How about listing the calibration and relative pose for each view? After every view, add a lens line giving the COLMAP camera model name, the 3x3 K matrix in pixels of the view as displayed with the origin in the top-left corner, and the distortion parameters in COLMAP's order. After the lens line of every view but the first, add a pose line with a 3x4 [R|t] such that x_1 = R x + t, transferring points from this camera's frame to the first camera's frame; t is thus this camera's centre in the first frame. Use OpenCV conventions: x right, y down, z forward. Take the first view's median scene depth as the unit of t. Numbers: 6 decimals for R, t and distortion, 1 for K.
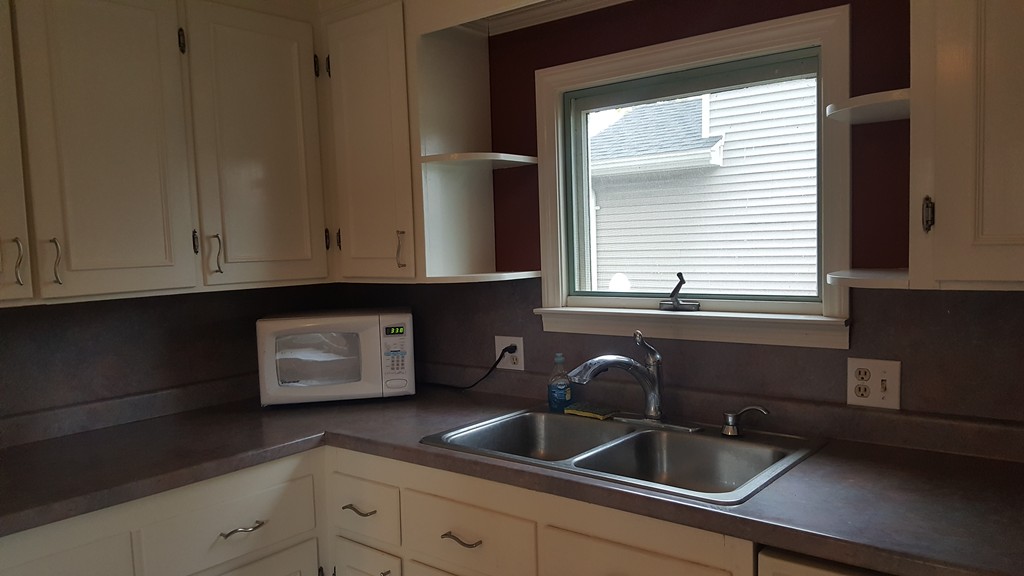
lens RADIAL K [[772.1, 0, 514.4], [0, 772.1, 285.2], [0, 0, 1]] dist [0.050718, -0.013925]
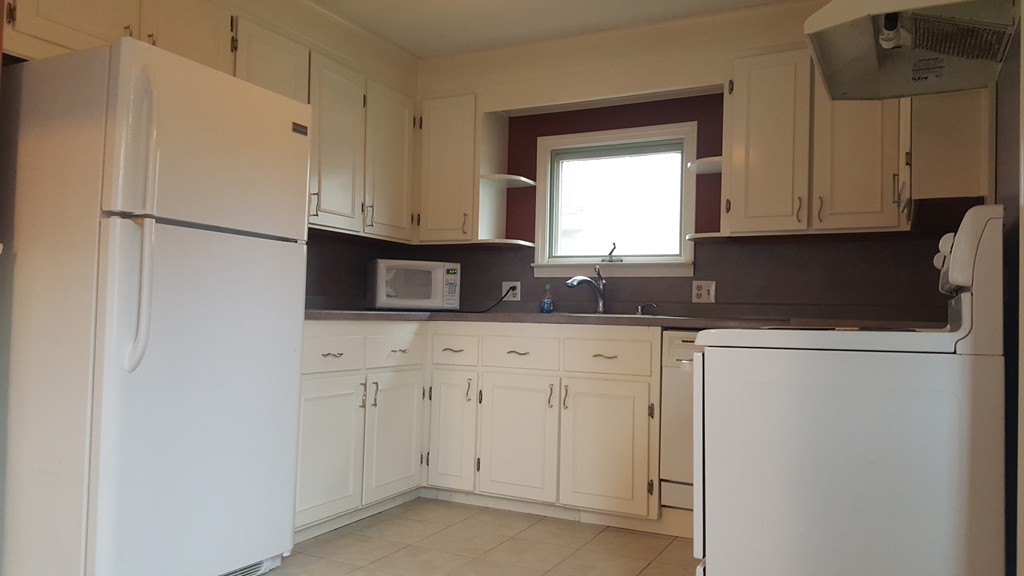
lens RADIAL K [[772.1, 0, 509.4], [0, 772.1, 290.1], [0, 0, 1]] dist [0.050718, -0.013925]
pose [[0.976077, 0.066345, 0.207053, -0.407717], [-0.043851, 0.992808, -0.111401, 0.305453], [-0.212955, 0.099657, 0.971966, -0.776284]]
